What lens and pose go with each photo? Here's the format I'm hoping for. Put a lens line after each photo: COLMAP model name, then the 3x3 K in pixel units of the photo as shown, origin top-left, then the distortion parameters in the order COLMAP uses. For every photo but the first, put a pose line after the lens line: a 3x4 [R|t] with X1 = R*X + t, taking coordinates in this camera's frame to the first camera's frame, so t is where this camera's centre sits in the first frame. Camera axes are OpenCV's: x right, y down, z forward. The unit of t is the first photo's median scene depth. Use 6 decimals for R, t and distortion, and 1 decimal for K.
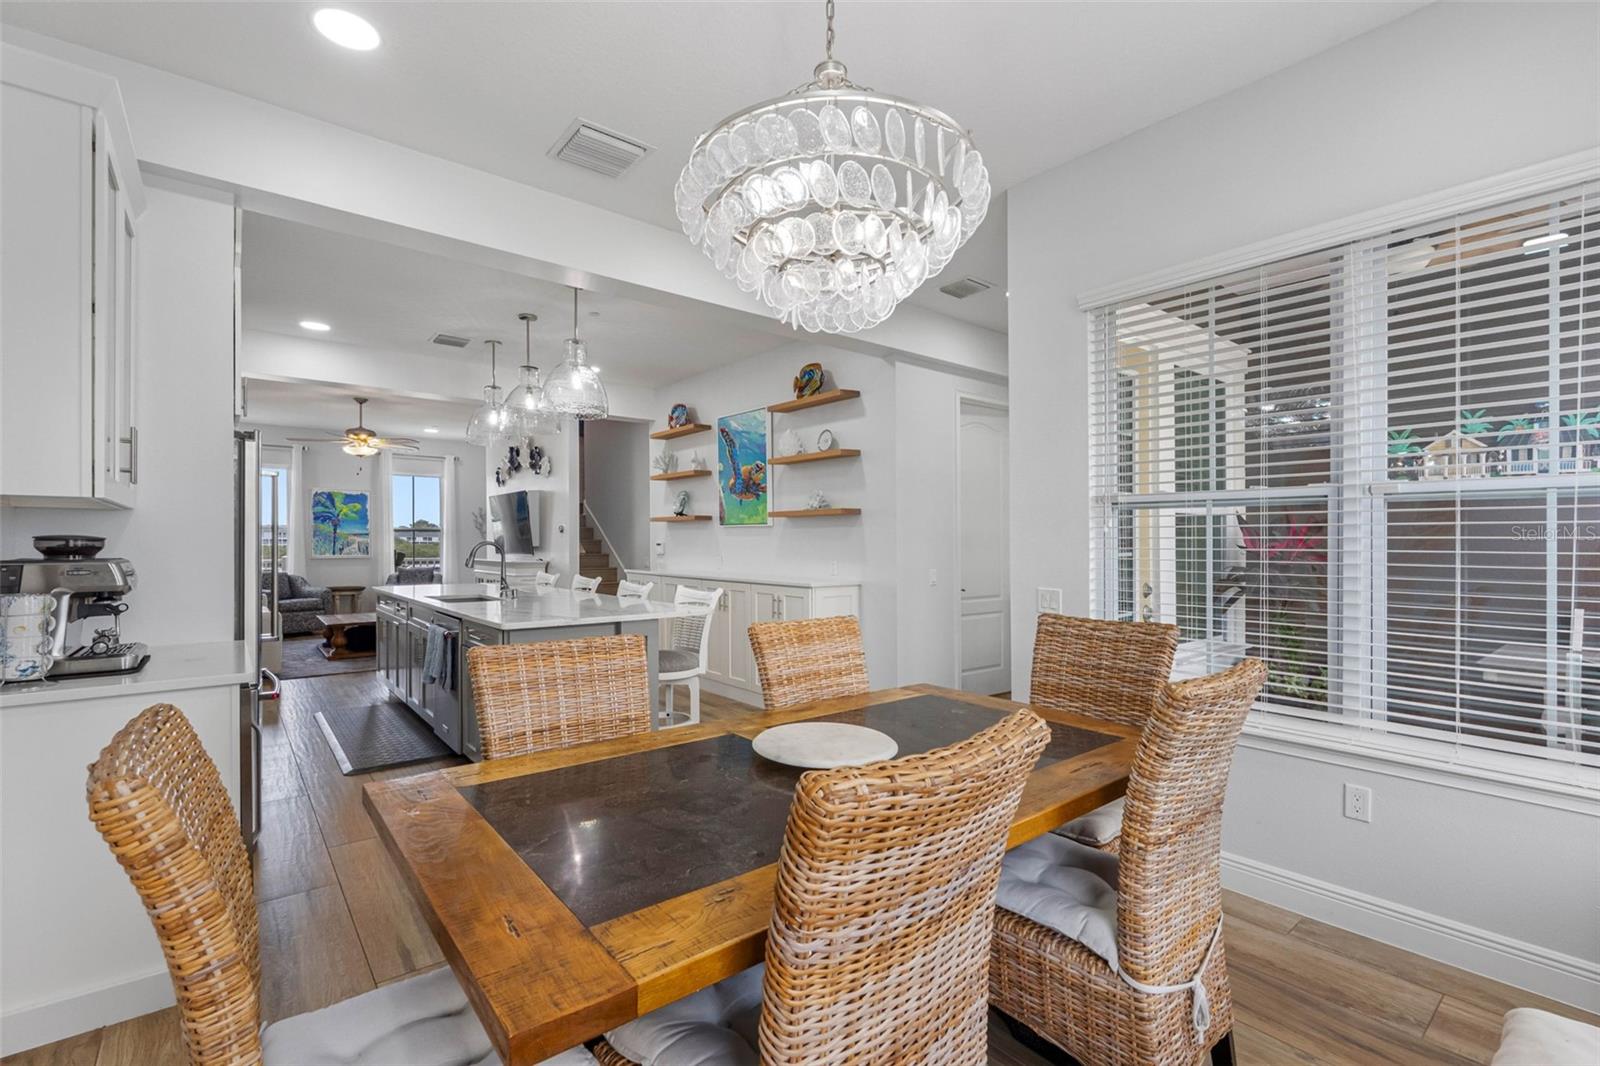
lens RADIAL K [[712.7, 0, 799.2], [0, 712.7, 556.1], [0, 0, 1]] dist [0.004616, 0.000223]
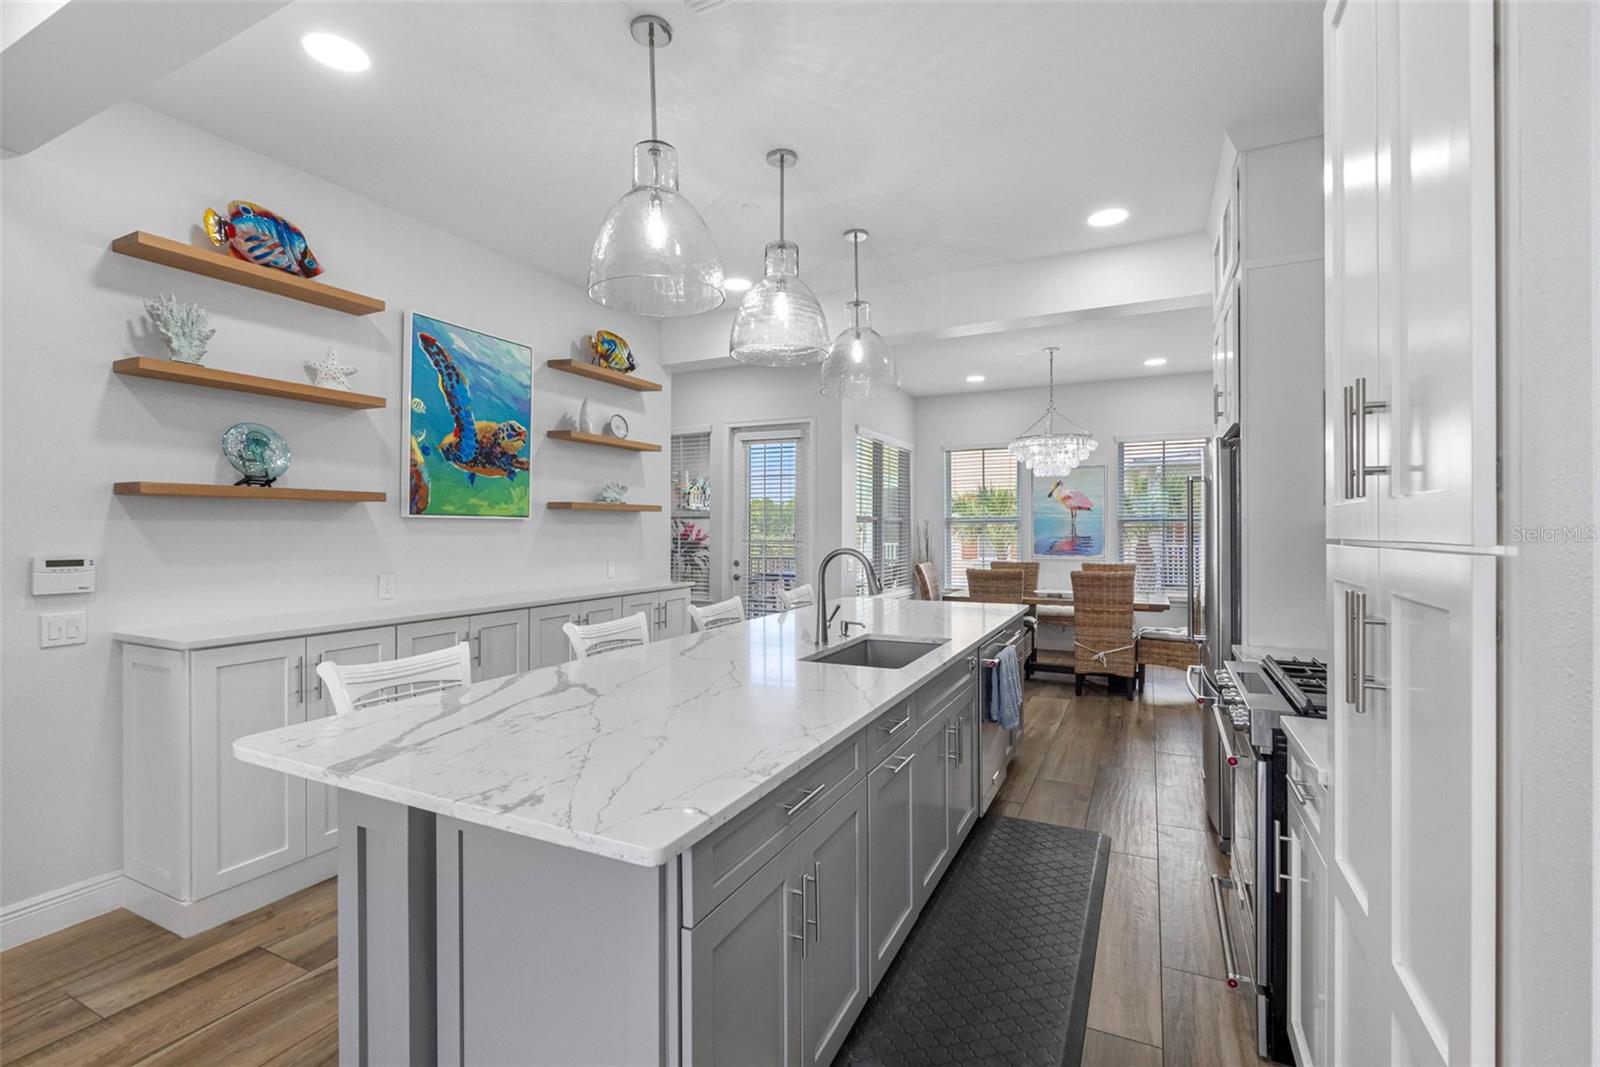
lens RADIAL K [[712.7, 0, 800.9], [0, 712.7, 526.9], [0, 0, 1]] dist [0.004616, 0.000223]
pose [[-0.417222, -0.006255, 0.908783, -0.653134], [0.013183, 0.999829, 0.012934, -0.034424], [-0.908709, 0.017376, -0.417069, 0.879352]]
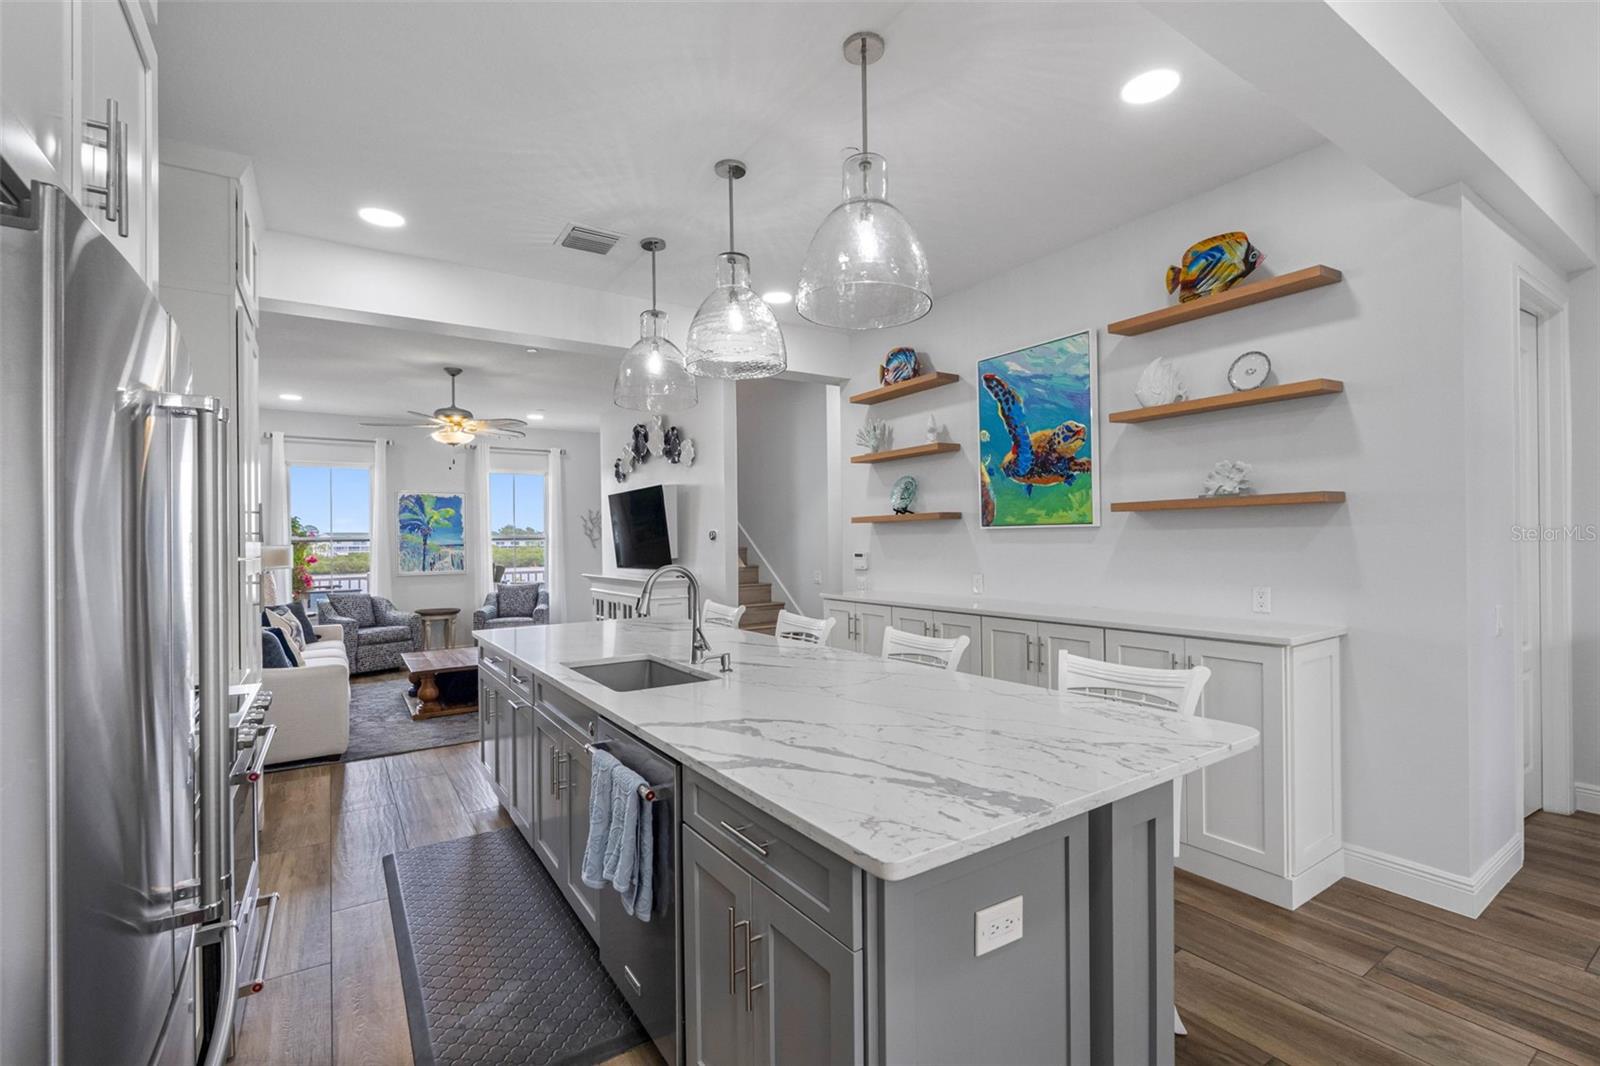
lens RADIAL K [[712.7, 0, 804.6], [0, 712.7, 543.4], [0, 0, 1]] dist [0.004616, 0.000223]
pose [[0.995433, -0.018262, -0.093700, -0.194320], [0.016987, 0.999752, -0.014394, -0.020096], [0.093940, 0.012736, 0.995496, 0.315114]]
